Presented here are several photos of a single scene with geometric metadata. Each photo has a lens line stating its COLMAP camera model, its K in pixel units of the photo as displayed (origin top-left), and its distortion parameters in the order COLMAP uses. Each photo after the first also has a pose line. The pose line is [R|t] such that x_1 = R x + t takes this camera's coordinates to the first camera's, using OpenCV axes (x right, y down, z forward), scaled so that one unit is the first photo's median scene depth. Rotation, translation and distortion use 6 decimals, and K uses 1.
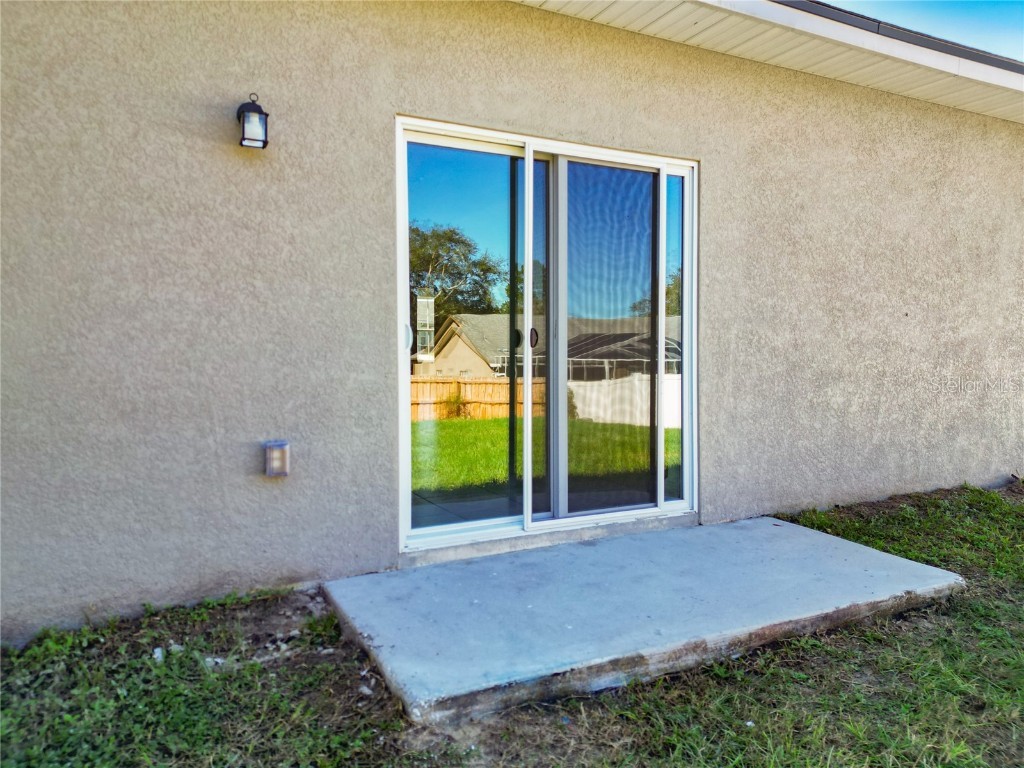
lens RADIAL K [[718.1, 0, 513.4], [0, 718.1, 388.4], [0, 0, 1]] dist [0.086913, -0.050382]
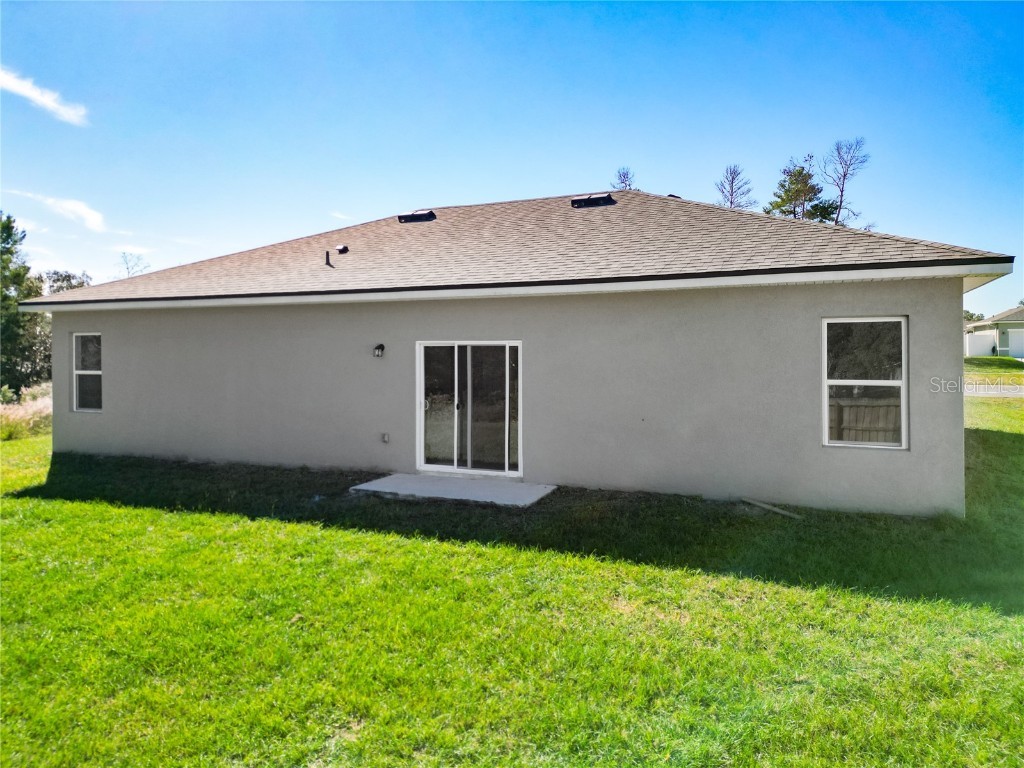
lens RADIAL K [[728.2, 0, 508.8], [0, 728.2, 383.8], [0, 0, 1]] dist [0.029634, -0.001264]
pose [[0.606258, 0.040915, -0.794215, 2.283951], [-0.034395, 0.999090, 0.025214, -0.221898], [0.794524, 0.012031, 0.607113, -0.595156]]
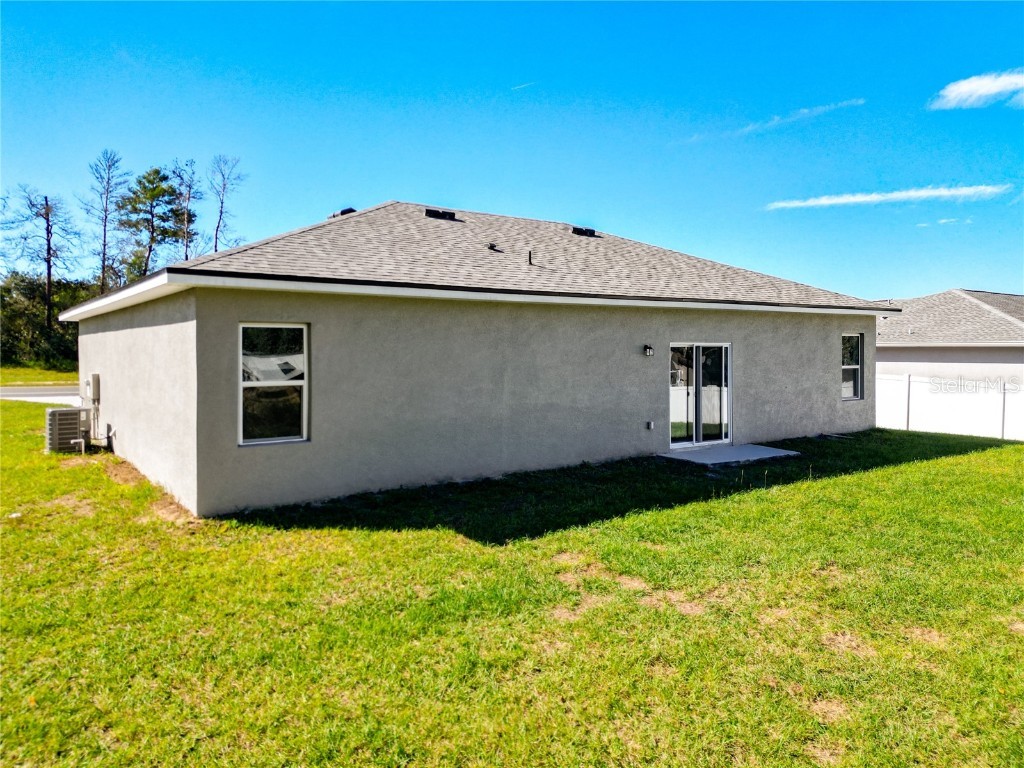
lens RADIAL K [[741.7, 0, 508.0], [0, 741.7, 381.2], [0, 0, 1]] dist [0.057234, -0.096230]
pose [[0.992178, -0.002482, 0.124807, -1.284205], [0.002994, 0.999988, -0.003911, -0.114001], [-0.124796, 0.004254, 0.992173, -2.471946]]
